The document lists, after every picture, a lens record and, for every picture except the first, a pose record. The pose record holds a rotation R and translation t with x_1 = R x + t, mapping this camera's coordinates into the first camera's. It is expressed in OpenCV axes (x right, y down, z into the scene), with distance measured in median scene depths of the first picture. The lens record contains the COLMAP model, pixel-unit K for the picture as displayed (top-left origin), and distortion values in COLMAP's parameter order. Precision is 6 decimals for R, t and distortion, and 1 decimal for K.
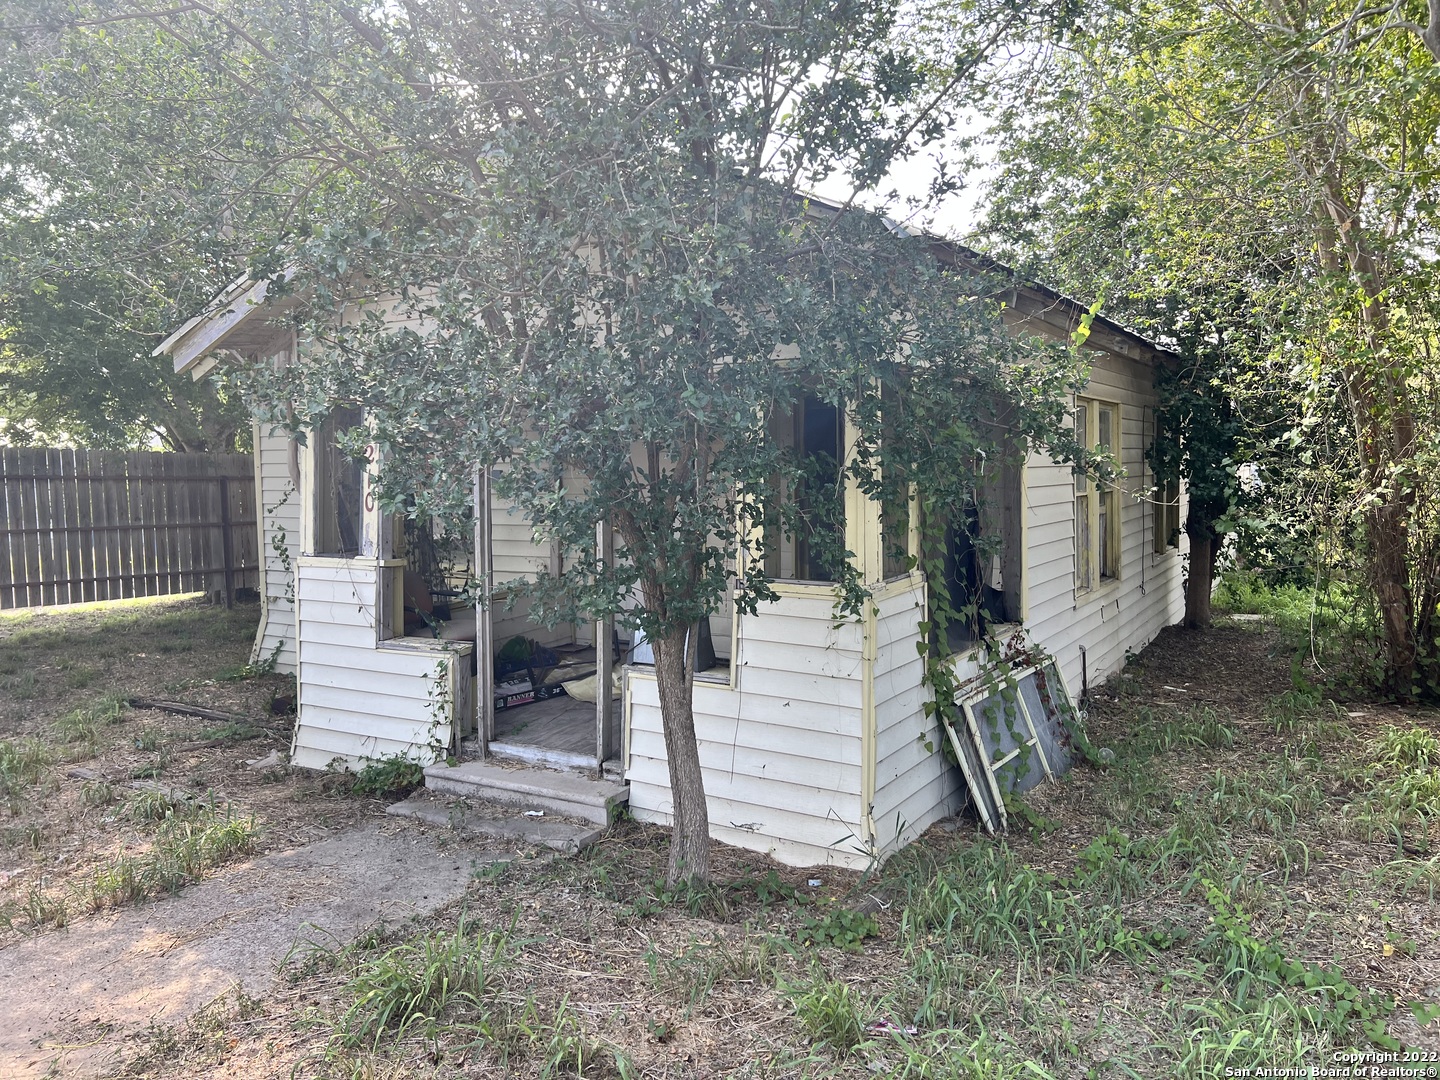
lens RADIAL K [[1083.9, 0, 720.0], [0, 1083.9, 540.0], [0, 0, 1]] dist [0.070786, -0.116849]
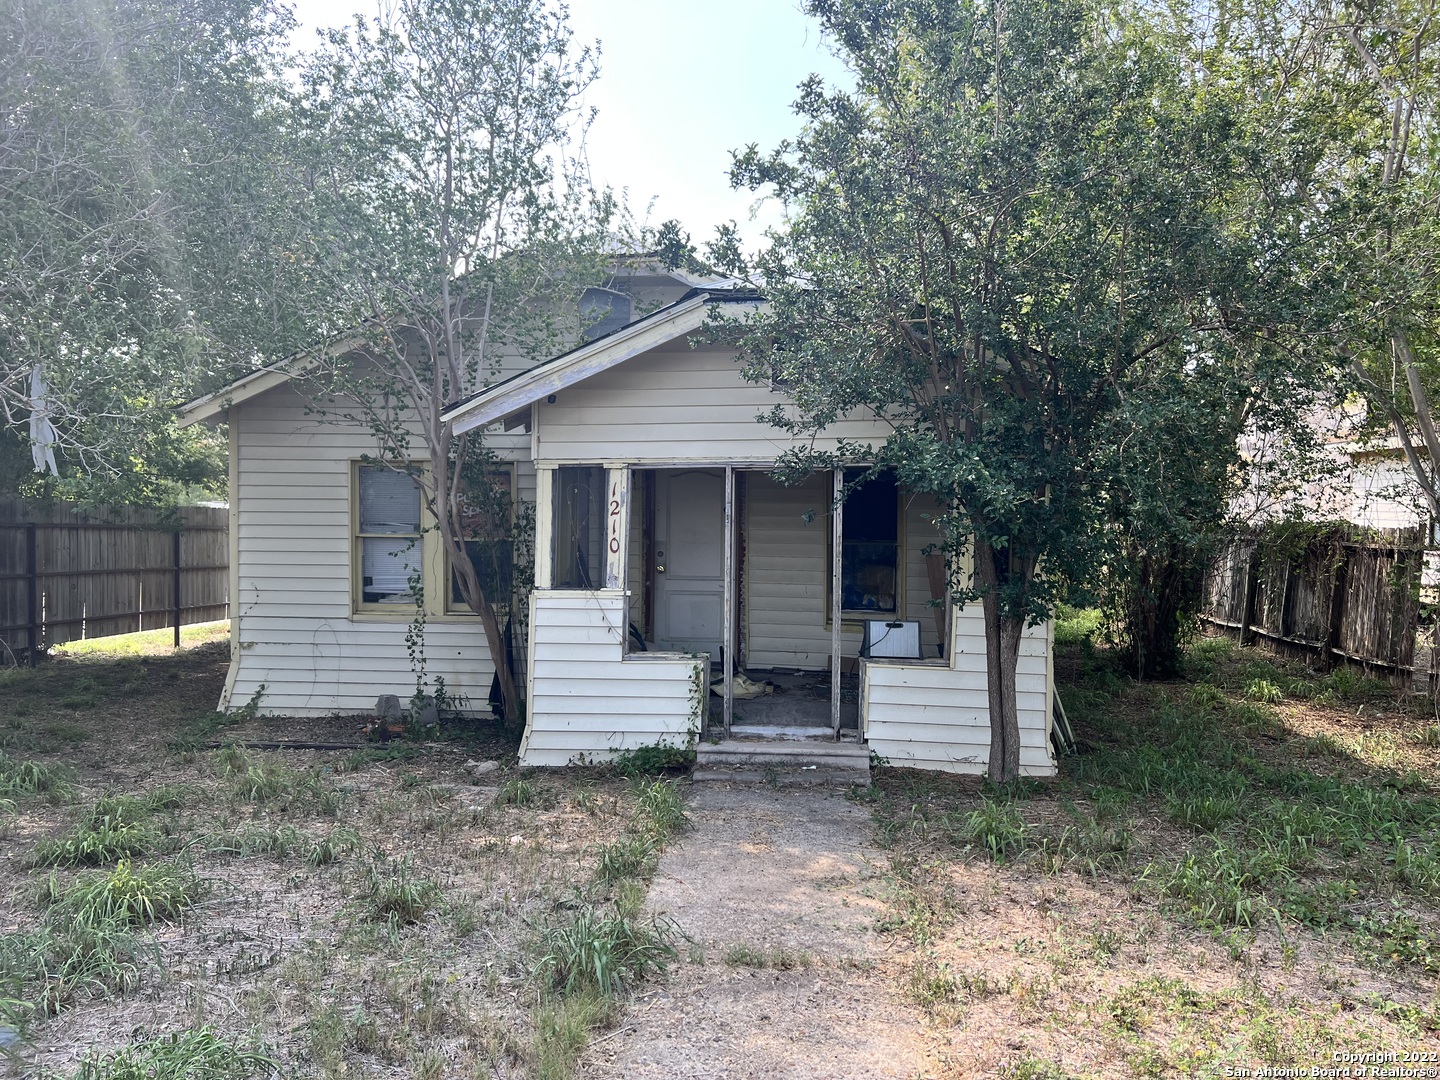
lens RADIAL K [[1083.9, 0, 720.0], [0, 1083.9, 540.0], [0, 0, 1]] dist [0.070786, -0.116849]
pose [[0.900957, 0.005661, 0.433871, -0.792675], [0.016701, 0.998722, -0.047712, 0.022322], [-0.433587, 0.050232, 0.899711, -0.192849]]
